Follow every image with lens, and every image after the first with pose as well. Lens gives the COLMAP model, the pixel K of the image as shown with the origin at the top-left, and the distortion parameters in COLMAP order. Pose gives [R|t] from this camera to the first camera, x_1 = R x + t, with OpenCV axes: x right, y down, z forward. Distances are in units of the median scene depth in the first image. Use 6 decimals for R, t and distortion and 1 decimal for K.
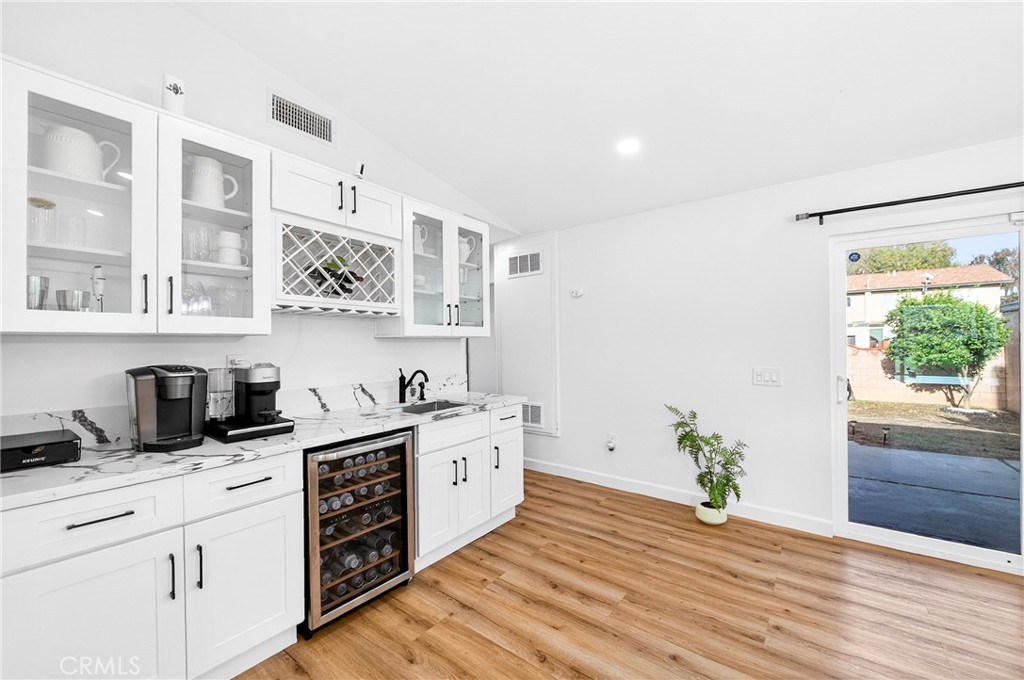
lens RADIAL K [[396.9, 0, 514.9], [0, 396.9, 339.5], [0, 0, 1]] dist [-0.002840, -0.005222]
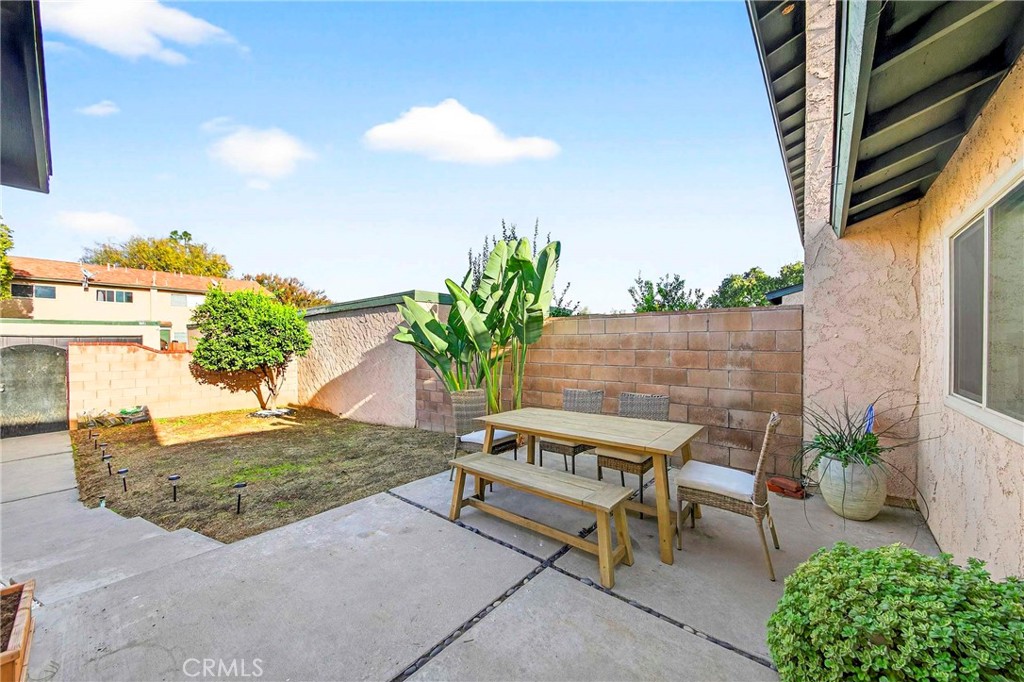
lens RADIAL K [[368.1, 0, 518.8], [0, 368.1, 344.3], [0, 0, 1]] dist [-0.004354, -0.003260]
pose [[0.040360, 0.008628, 0.999148, 1.038279], [-0.015800, 0.999843, -0.007996, 0.020078], [-0.999060, -0.015464, 0.040490, 1.488940]]
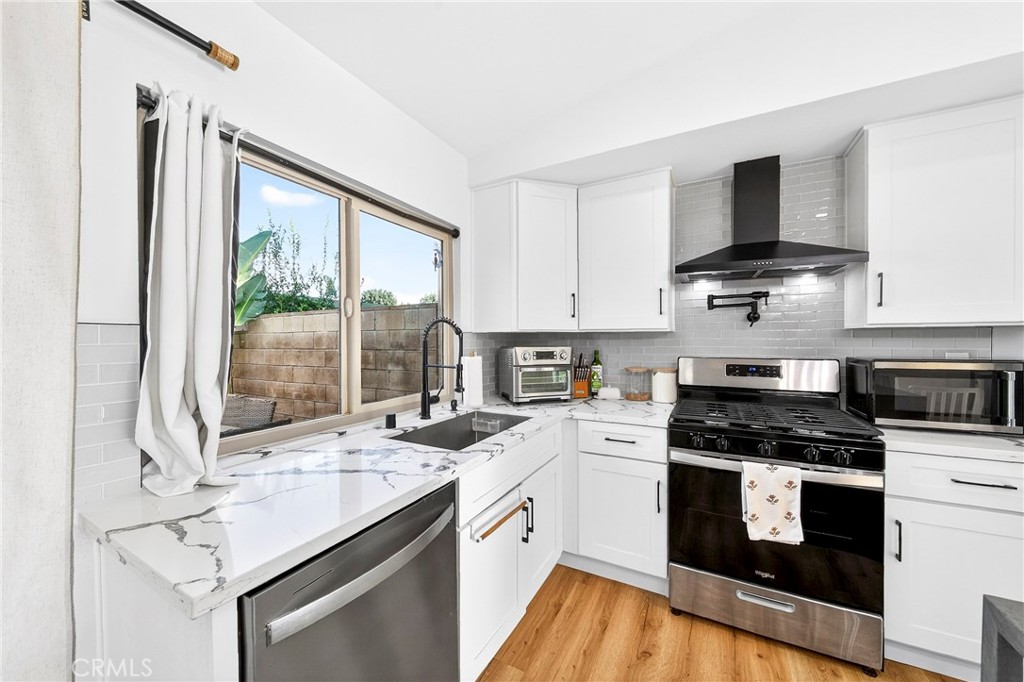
lens RADIAL K [[368.1, 0, 509.4], [0, 368.1, 341.9], [0, 0, 1]] dist [-0.004354, -0.003260]
pose [[-0.148734, 0.005039, 0.988864, 1.069303], [-0.004039, 0.999976, -0.005704, -0.008220], [-0.988869, -0.004842, -0.148710, 0.272394]]
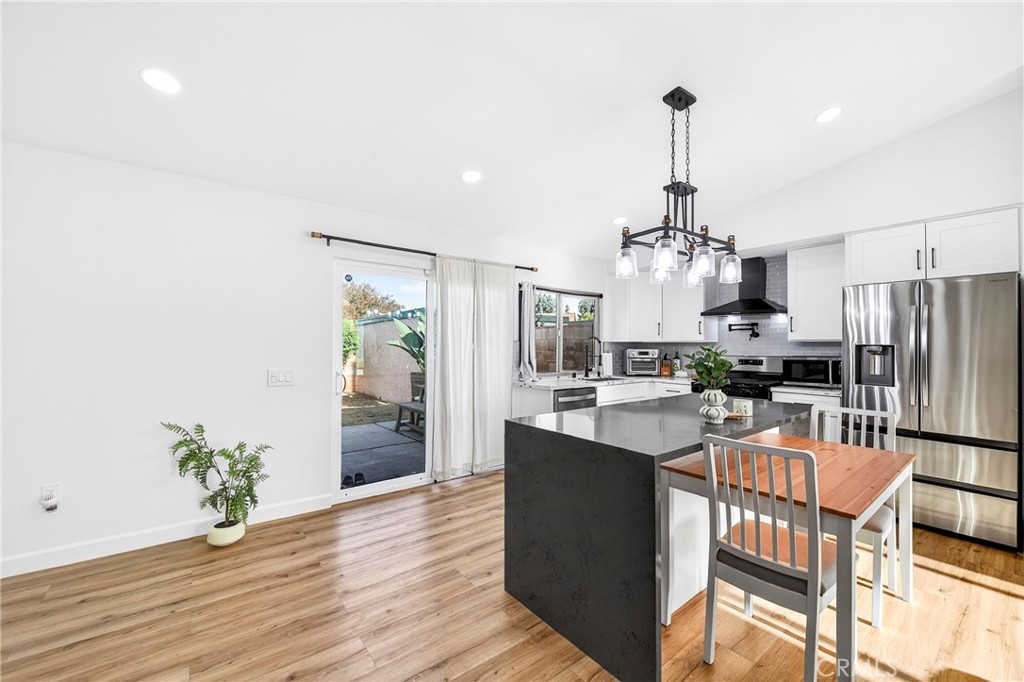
lens RADIAL K [[396.9, 0, 507.4], [0, 396.9, 343.1], [0, 0, 1]] dist [-0.002840, -0.005222]
pose [[0.264464, 0.016840, 0.964248, -0.262969], [-0.017954, 0.999760, -0.012536, 0.006090], [-0.964228, -0.013997, 0.264703, 0.184106]]
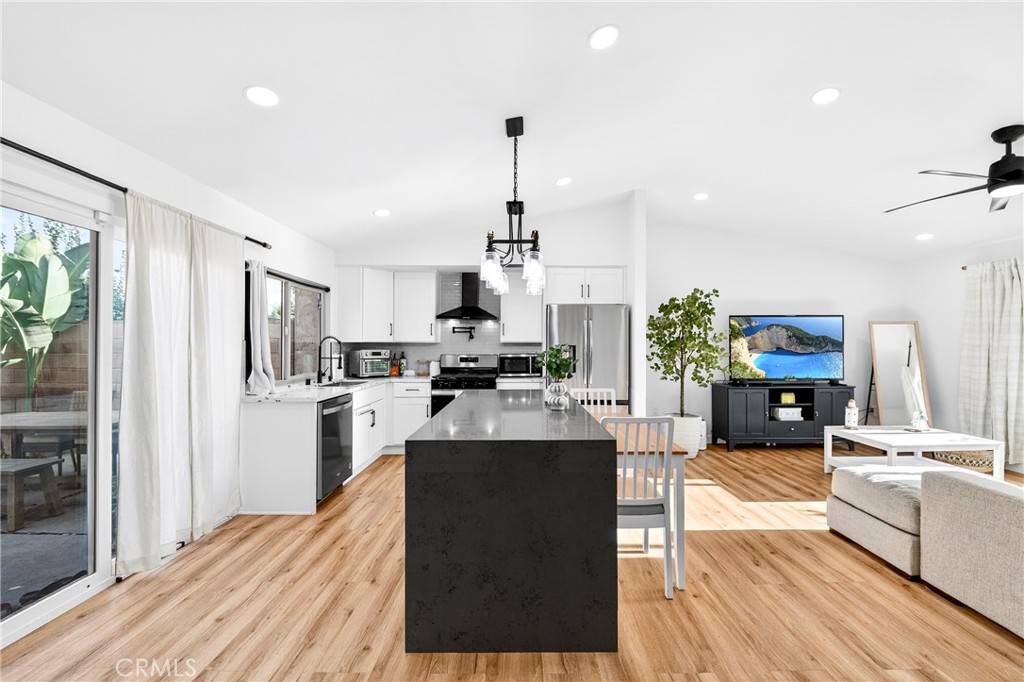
lens RADIAL K [[396.9, 0, 516.6], [0, 396.9, 344.1], [0, 0, 1]] dist [-0.002840, -0.005222]
pose [[-0.600624, 0.013533, 0.799417, -0.090403], [-0.004055, 0.999792, -0.019972, 0.008234], [-0.799522, -0.015237, -0.600444, 0.696296]]
